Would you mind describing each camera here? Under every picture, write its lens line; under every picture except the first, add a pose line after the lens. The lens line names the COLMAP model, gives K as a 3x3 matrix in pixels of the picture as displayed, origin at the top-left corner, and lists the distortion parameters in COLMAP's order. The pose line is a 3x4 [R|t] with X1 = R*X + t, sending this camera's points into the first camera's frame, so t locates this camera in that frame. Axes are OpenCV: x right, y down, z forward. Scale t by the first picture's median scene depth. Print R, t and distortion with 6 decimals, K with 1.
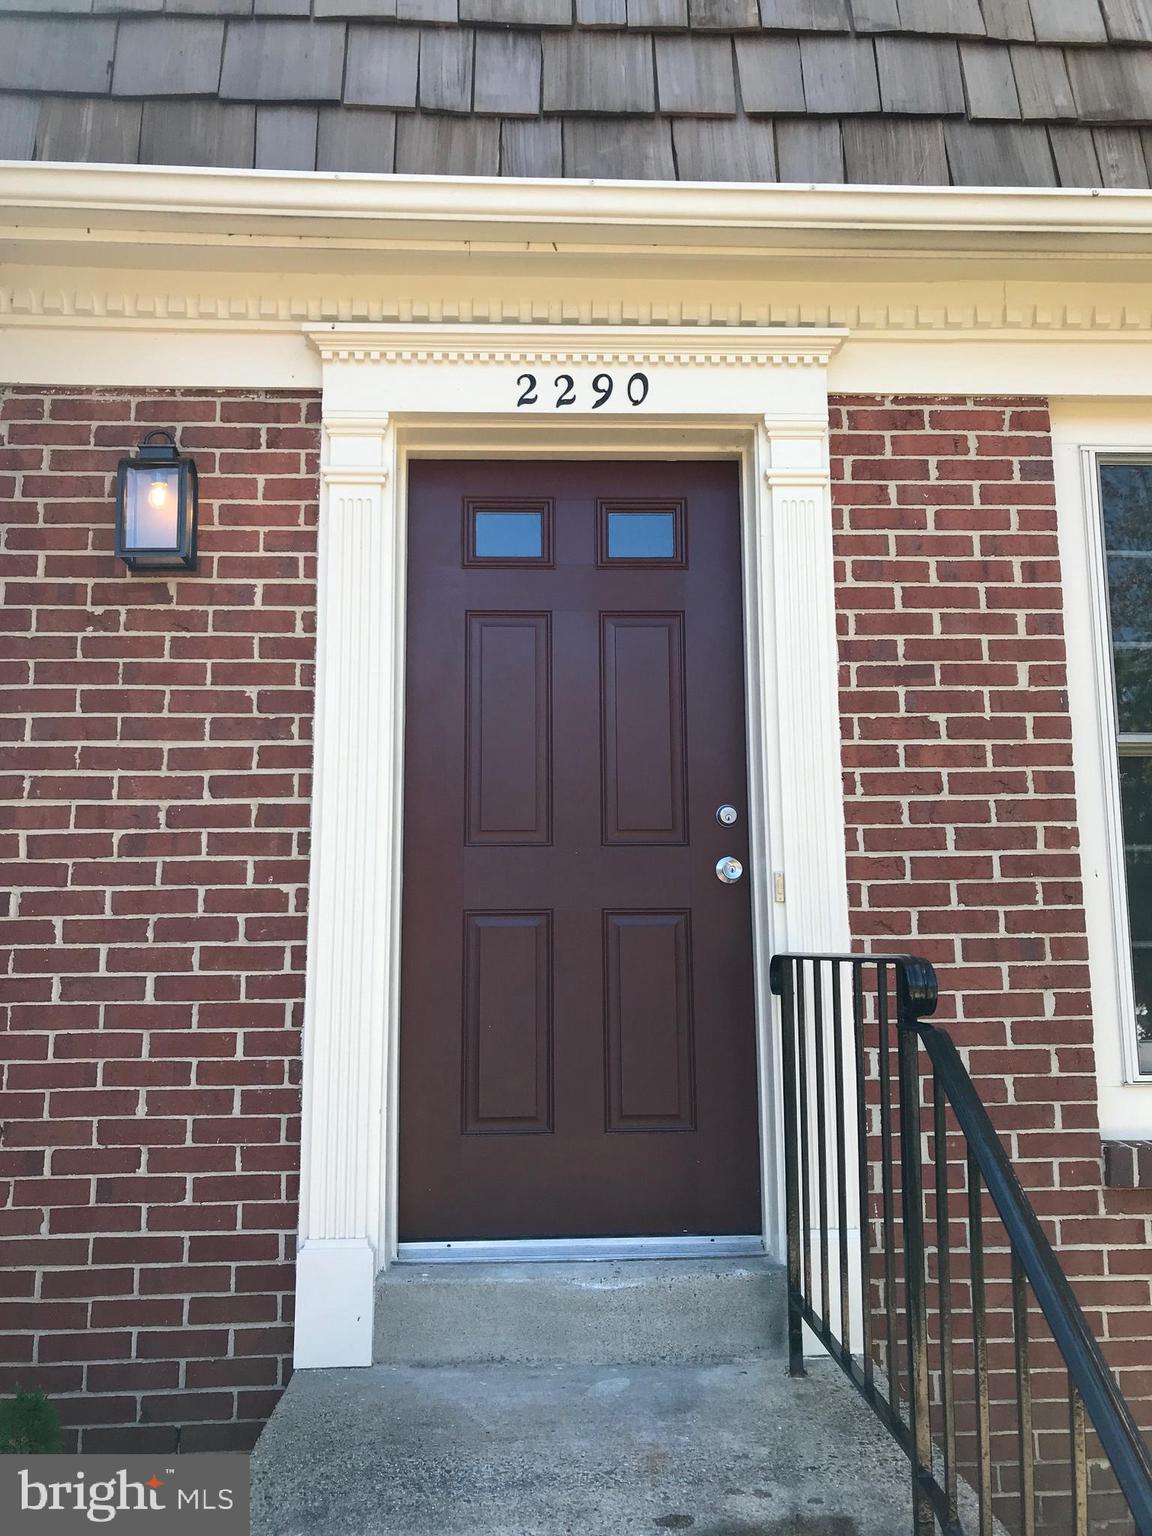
lens RADIAL K [[1257.0, 0, 585.5], [0, 1257.0, 752.1], [0, 0, 1]] dist [0.017666, -0.007288]
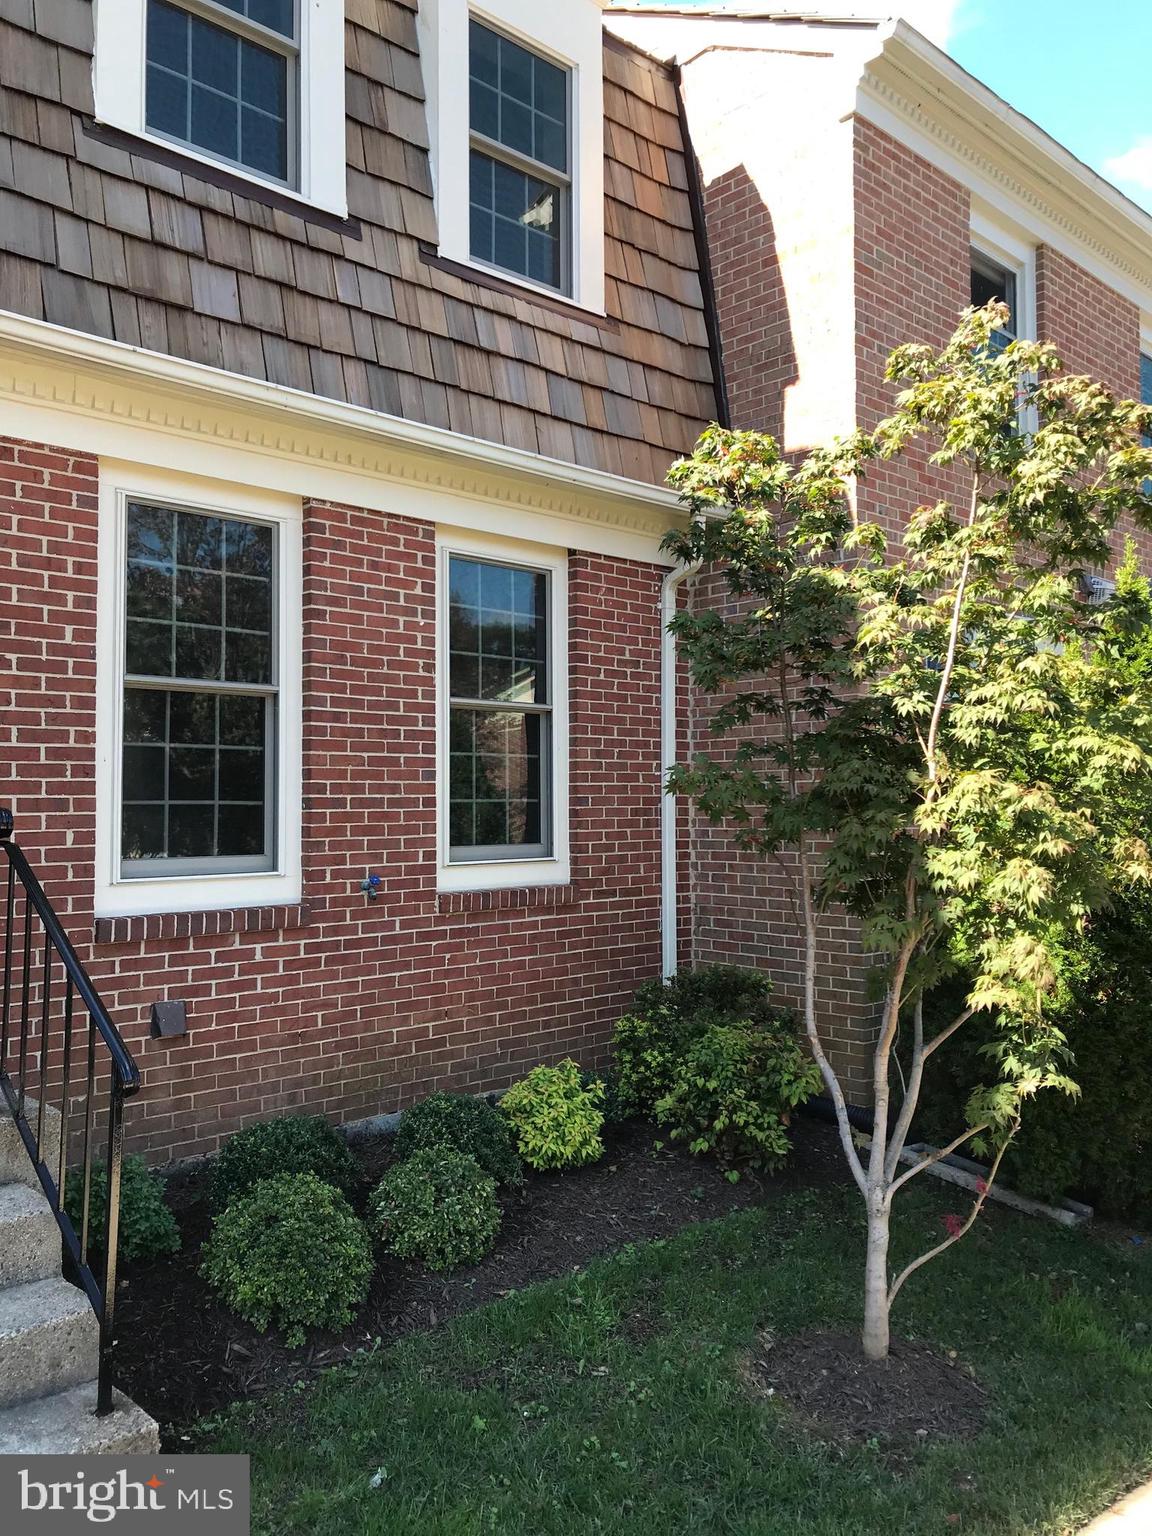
lens RADIAL K [[1257.0, 0, 580.7], [0, 1257.0, 748.2], [0, 0, 1]] dist [0.017666, -0.007288]
pose [[0.746580, 0.029102, 0.664659, -0.223554], [-0.105949, 0.991494, 0.075594, -0.107082], [-0.656806, -0.126857, 0.743313, -0.624789]]
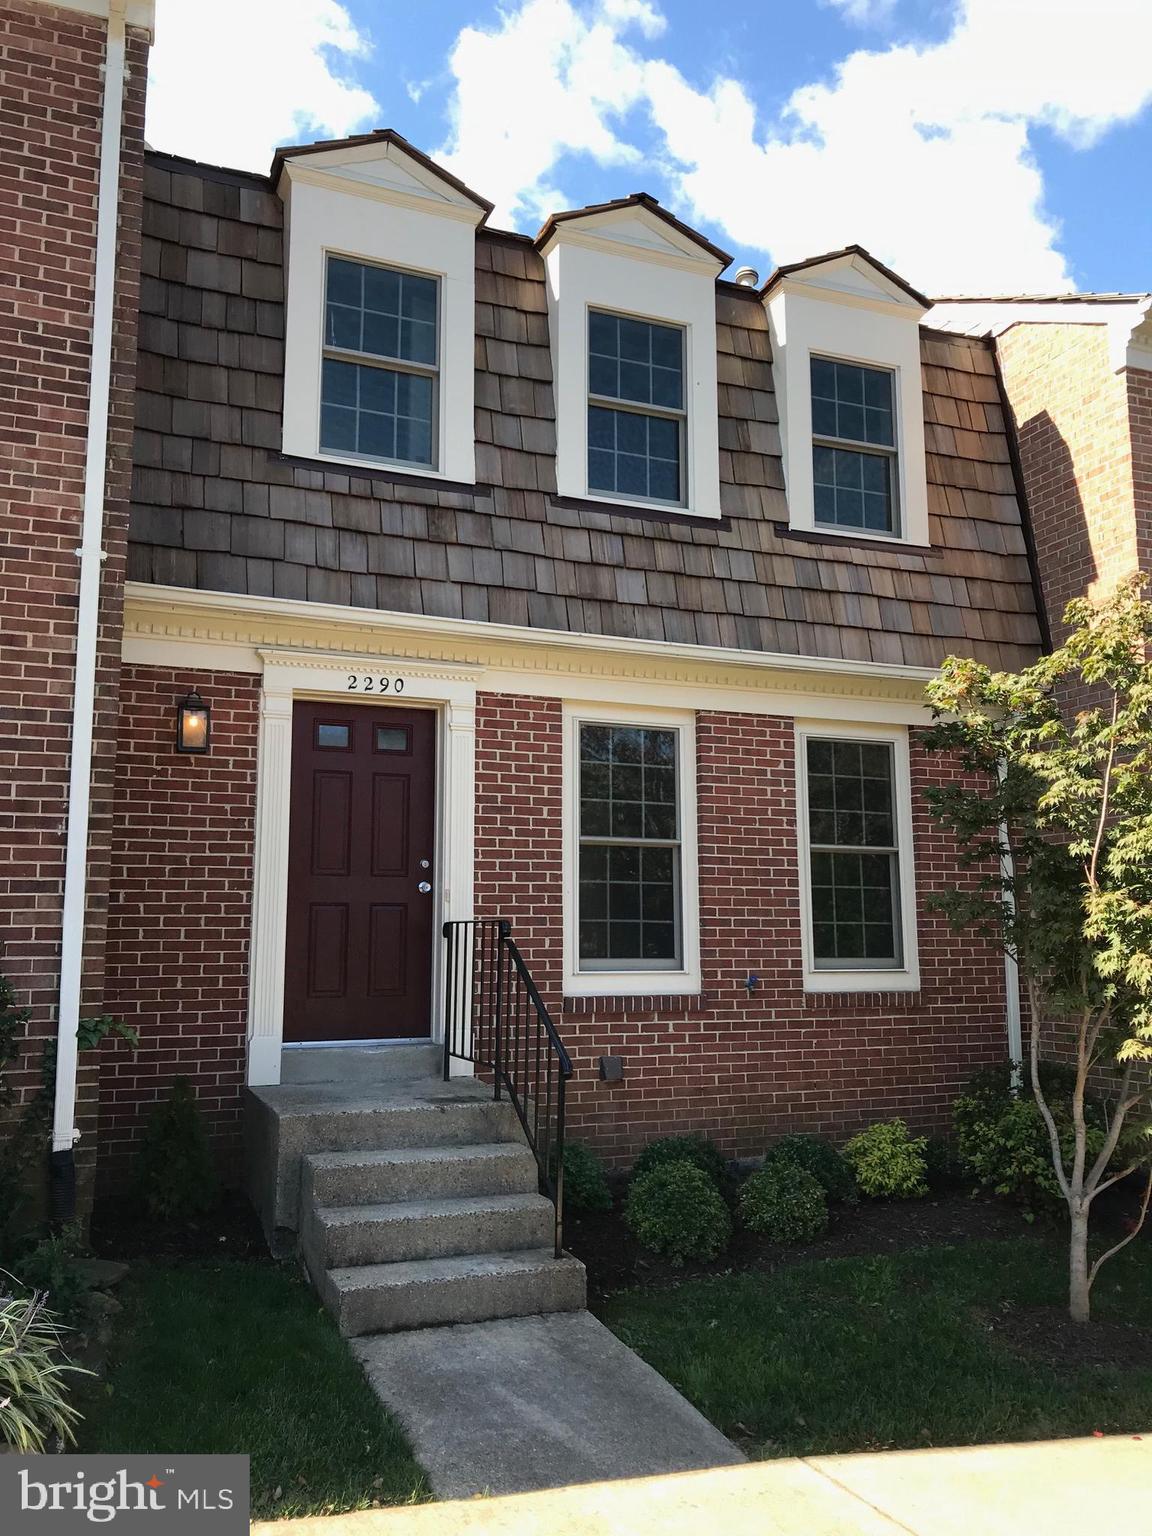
lens RADIAL K [[1257.0, 0, 567.6], [0, 1257.0, 755.5], [0, 0, 1]] dist [0.017666, -0.007288]
pose [[0.944213, 0.052912, 0.325059, -0.432399], [-0.058163, 0.998286, 0.006453, -0.193386], [-0.324160, -0.024999, 0.945672, -1.384831]]
